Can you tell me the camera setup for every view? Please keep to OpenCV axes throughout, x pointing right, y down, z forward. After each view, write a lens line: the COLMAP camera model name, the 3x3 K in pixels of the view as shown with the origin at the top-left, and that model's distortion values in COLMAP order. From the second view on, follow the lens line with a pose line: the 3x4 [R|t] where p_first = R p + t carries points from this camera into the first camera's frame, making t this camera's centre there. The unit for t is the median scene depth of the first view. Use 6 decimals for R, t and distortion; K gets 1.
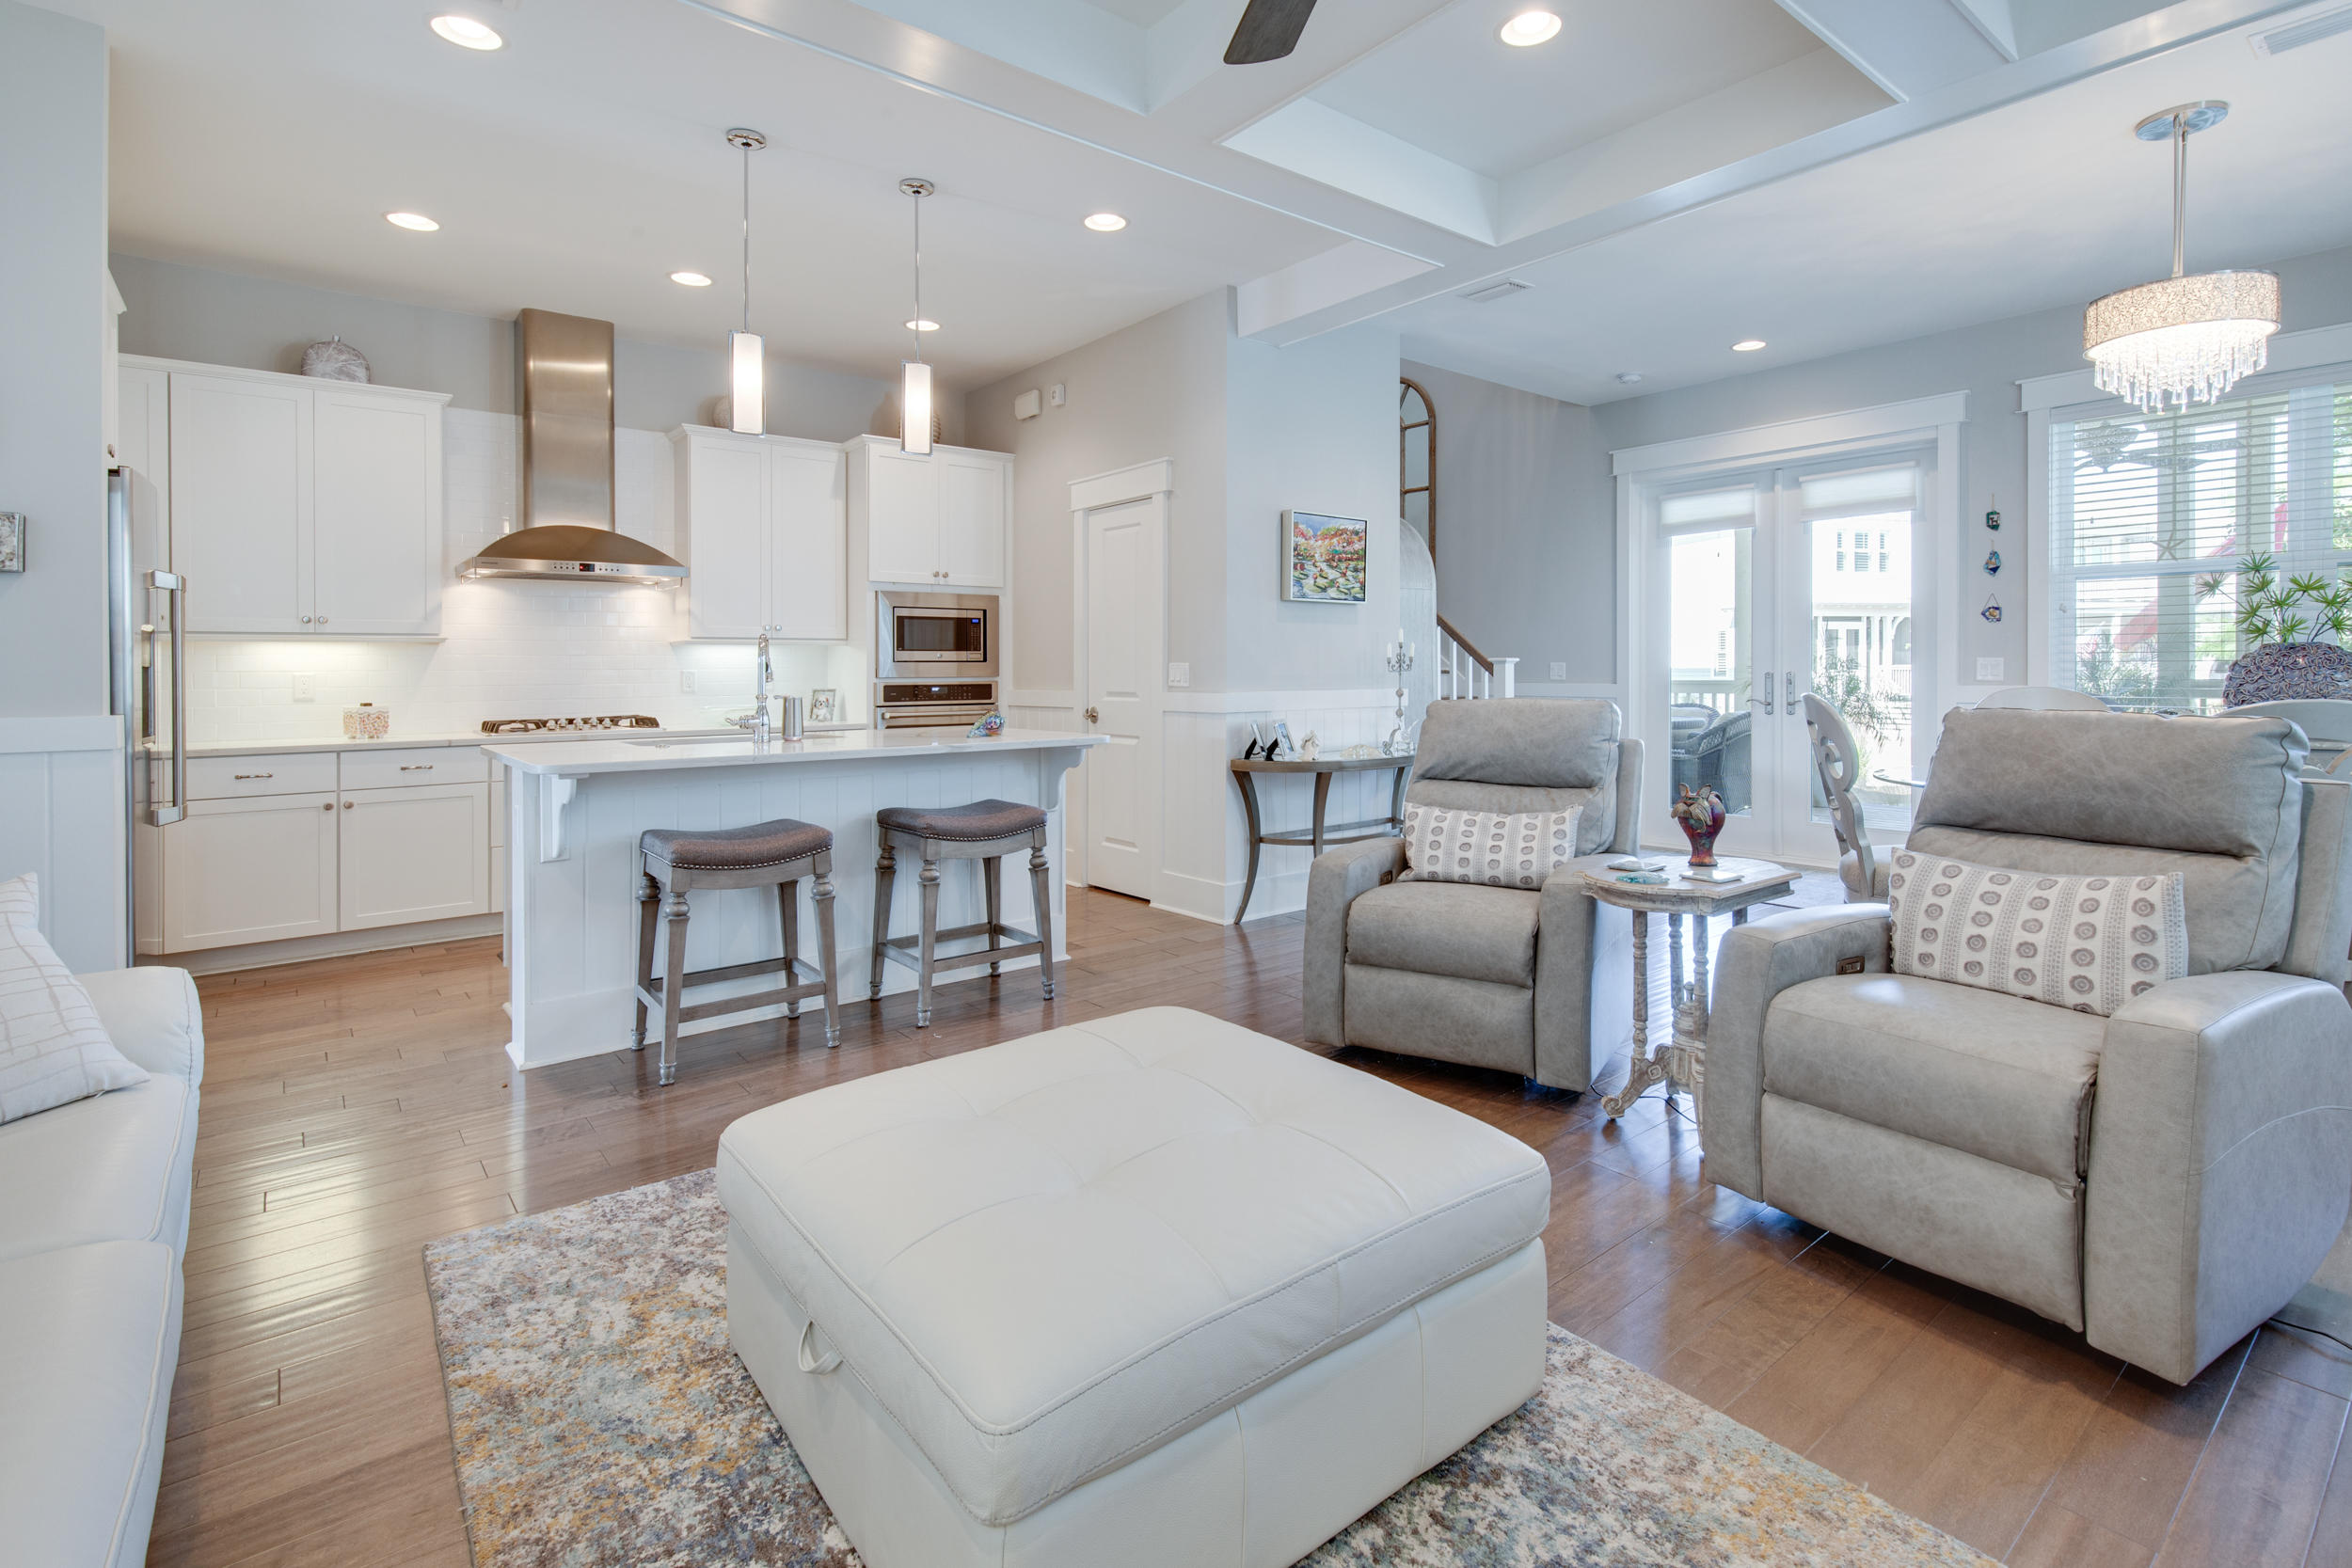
lens RADIAL K [[1107.6, 0, 1216.8], [0, 1107.6, 676.5], [0, 0, 1]] dist [-0.003116, -0.000762]
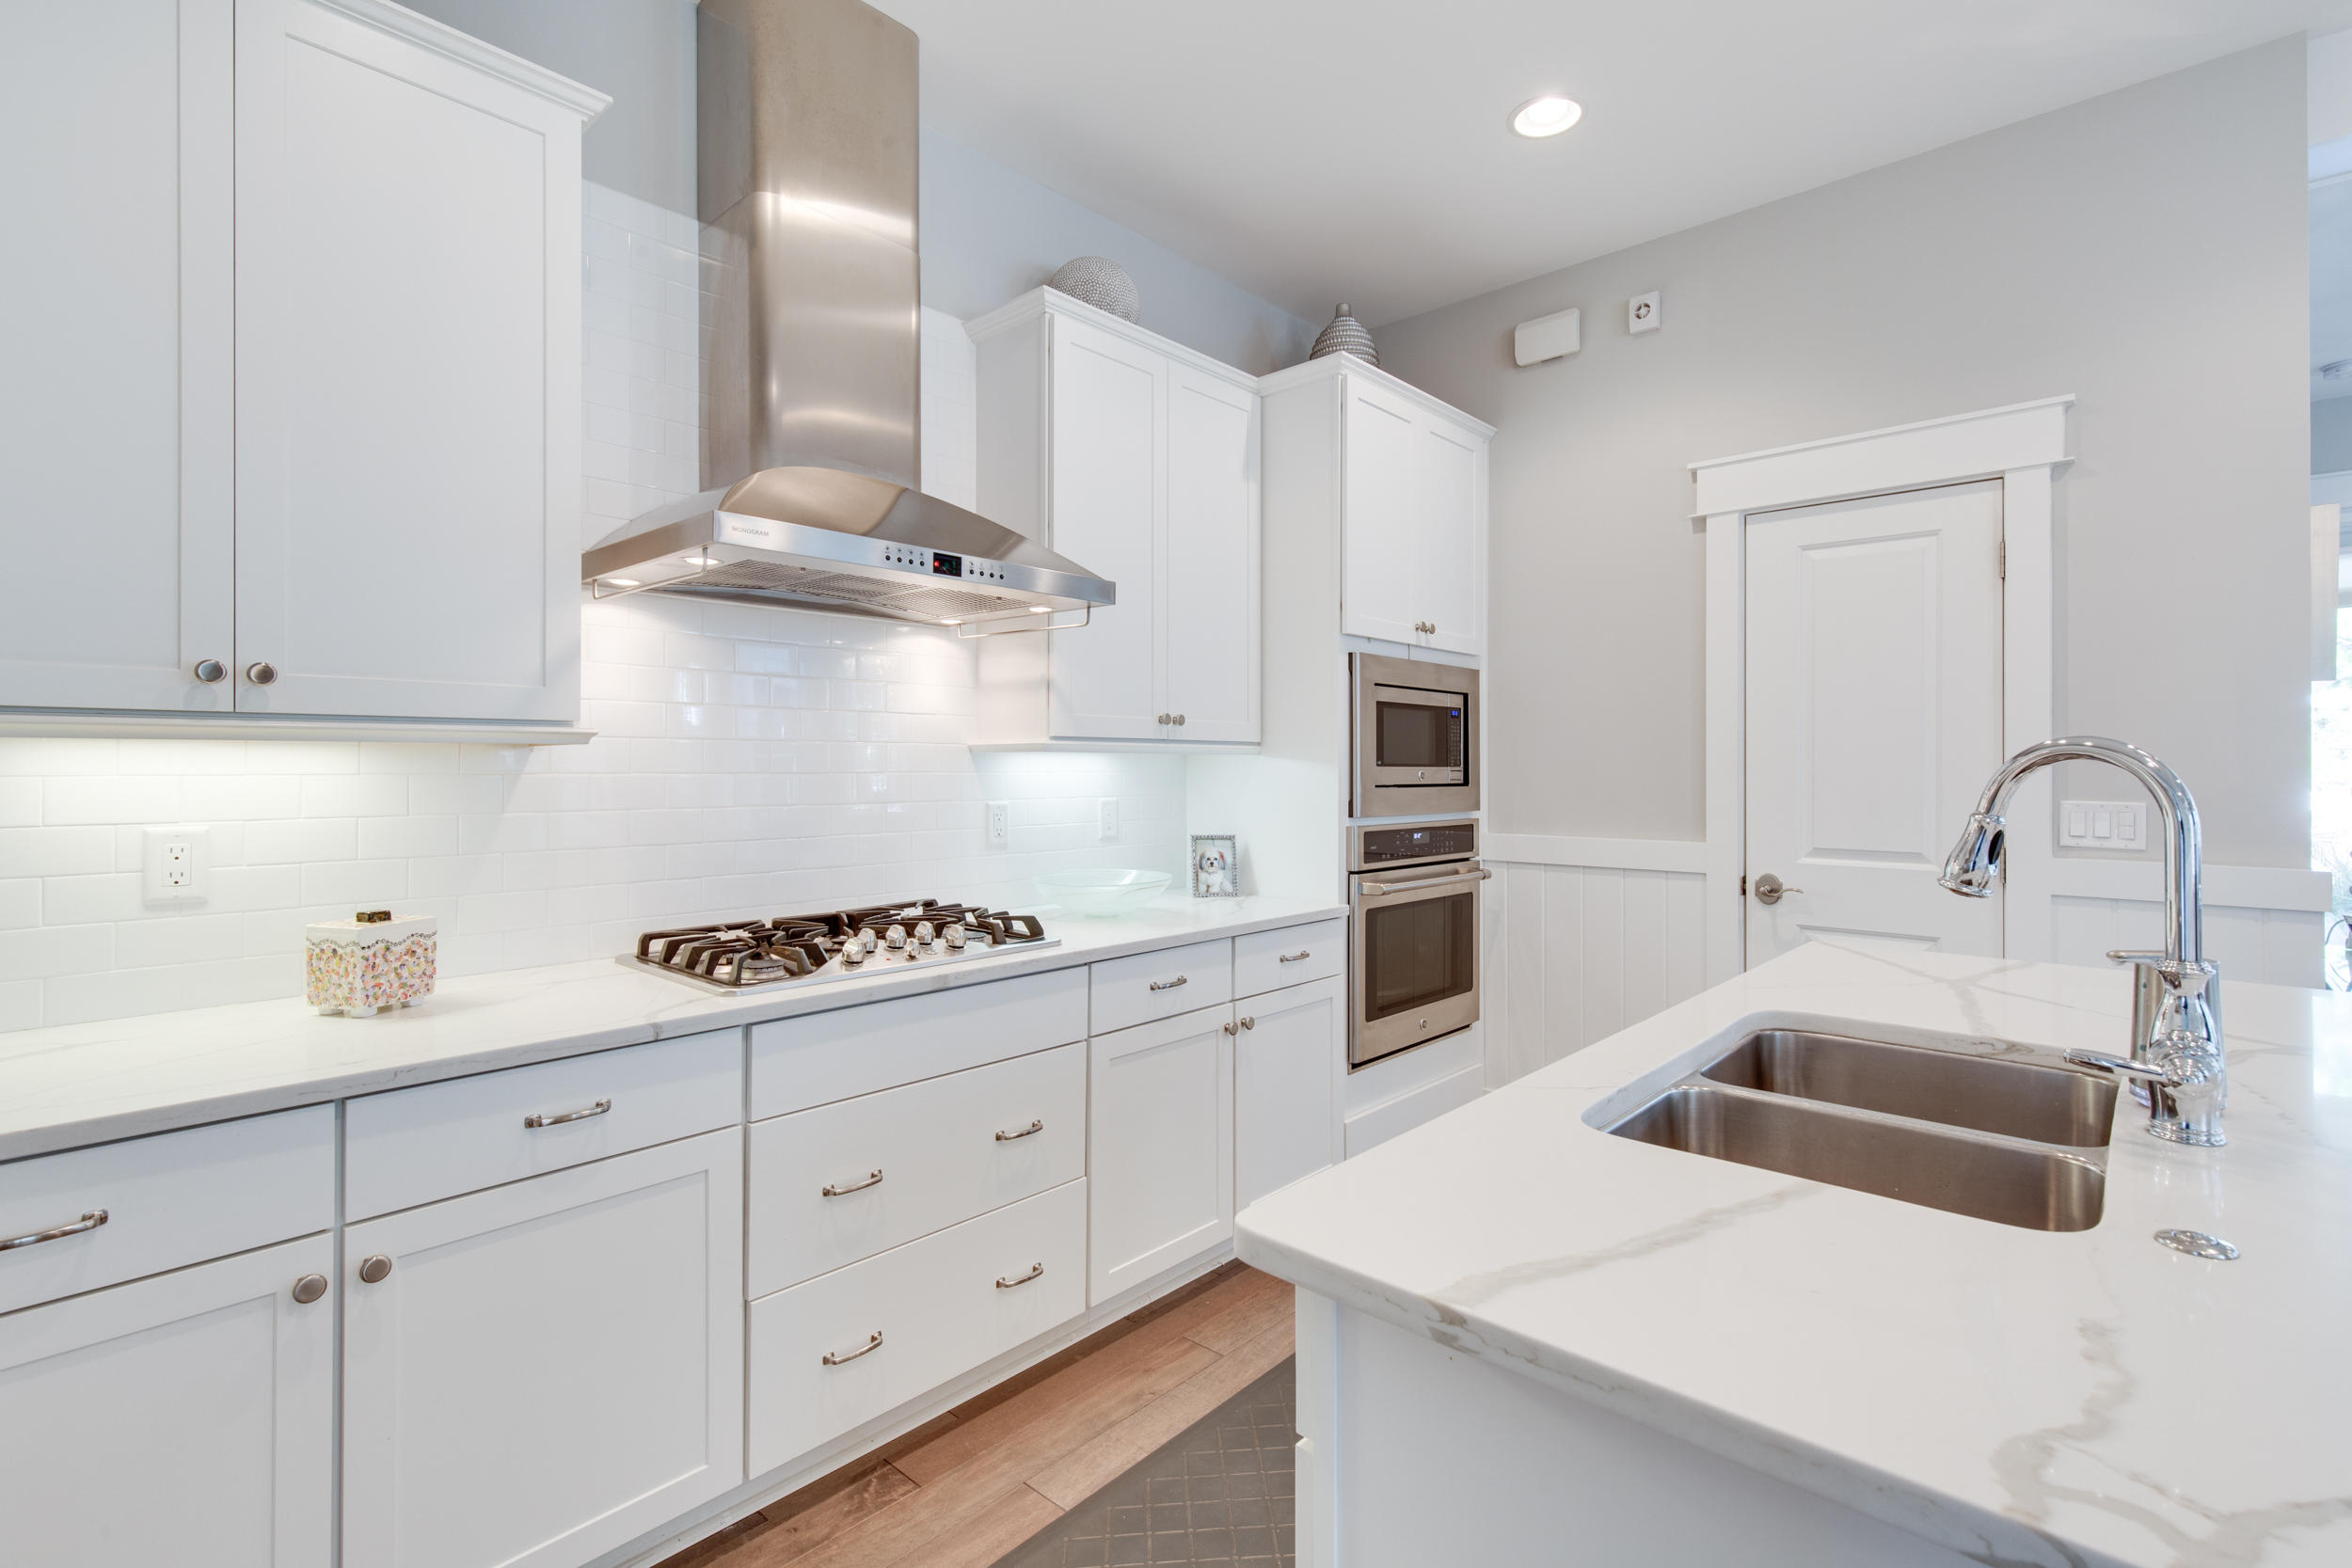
lens RADIAL K [[1067.5, 0, 1184.9], [0, 1067.5, 770.9], [0, 0, 1]] dist [0.000809, 0.000432]
pose [[0.990068, 0.008786, 0.140316, -0.502445], [-0.008029, 0.999950, -0.005962, -0.019053], [-0.140361, 0.004776, 0.990089, 0.558748]]
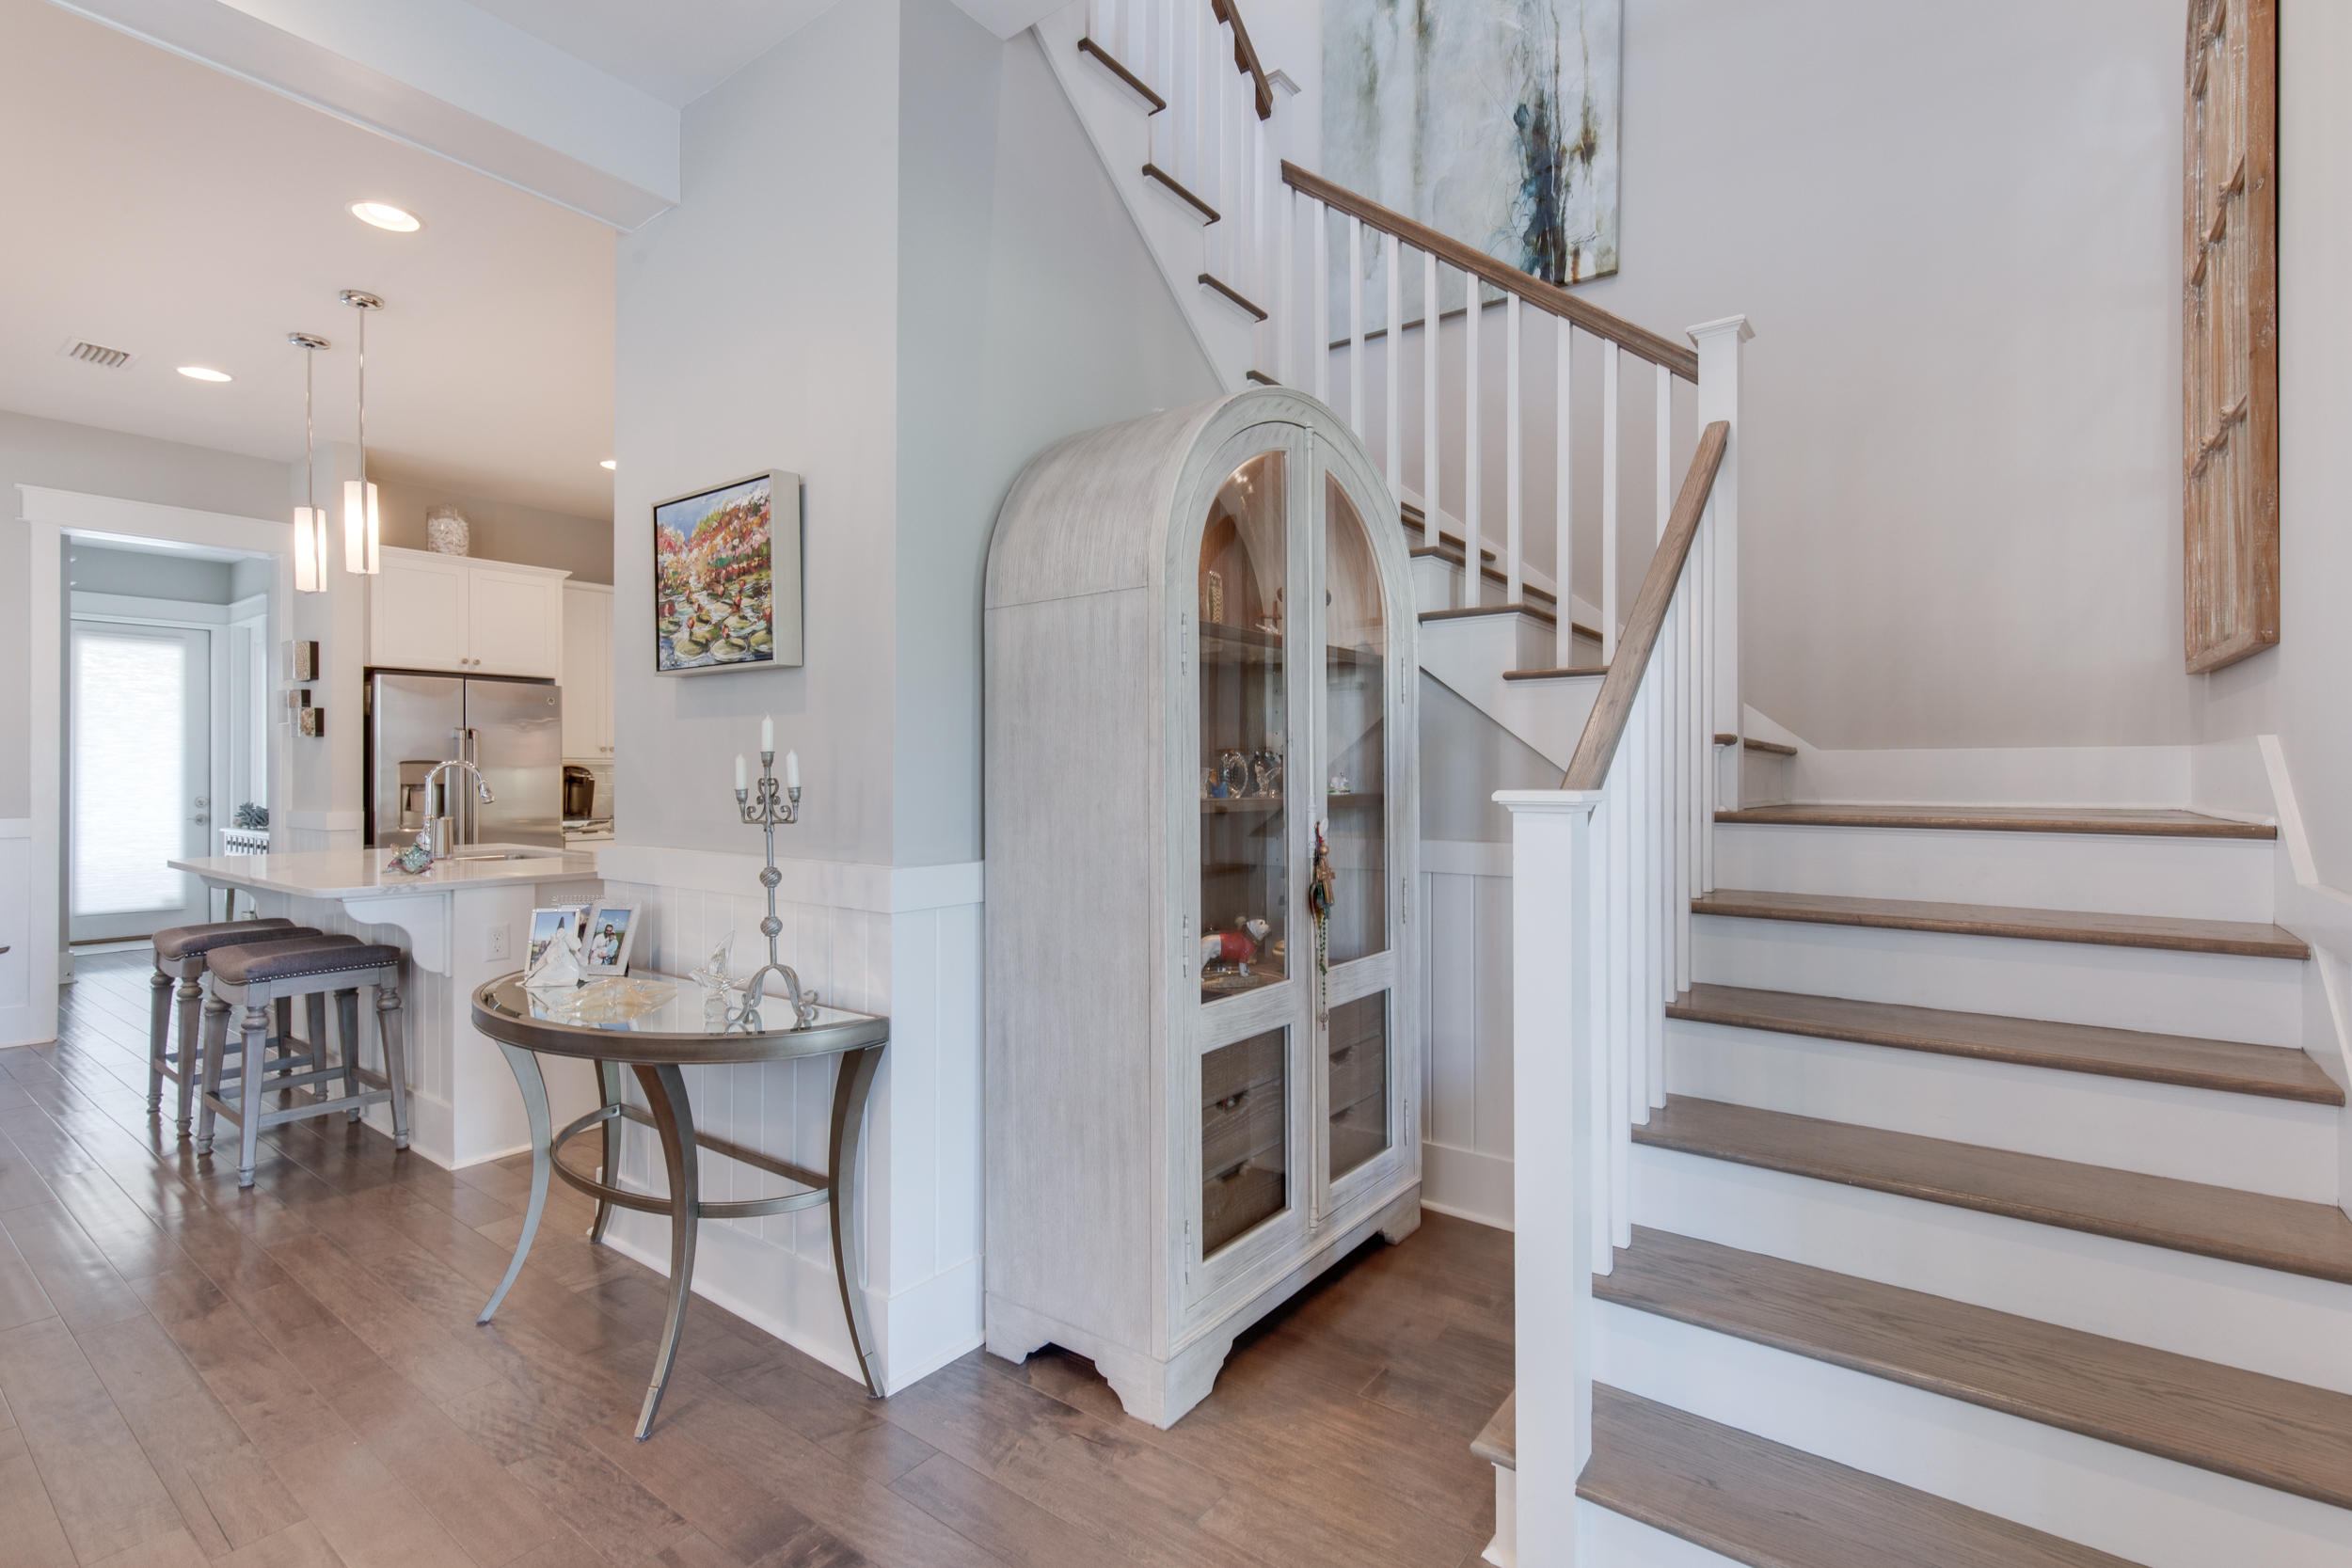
lens RADIAL K [[1081.0, 0, 1185.5], [0, 1081.0, 769.7], [0, 0, 1]] dist [0.001949, 0.000212]
pose [[0.236823, 0.003466, -0.971547, 0.592655], [-0.007464, 0.999971, 0.001747, -0.026610], [0.971524, 0.006838, 0.236842, 1.068080]]
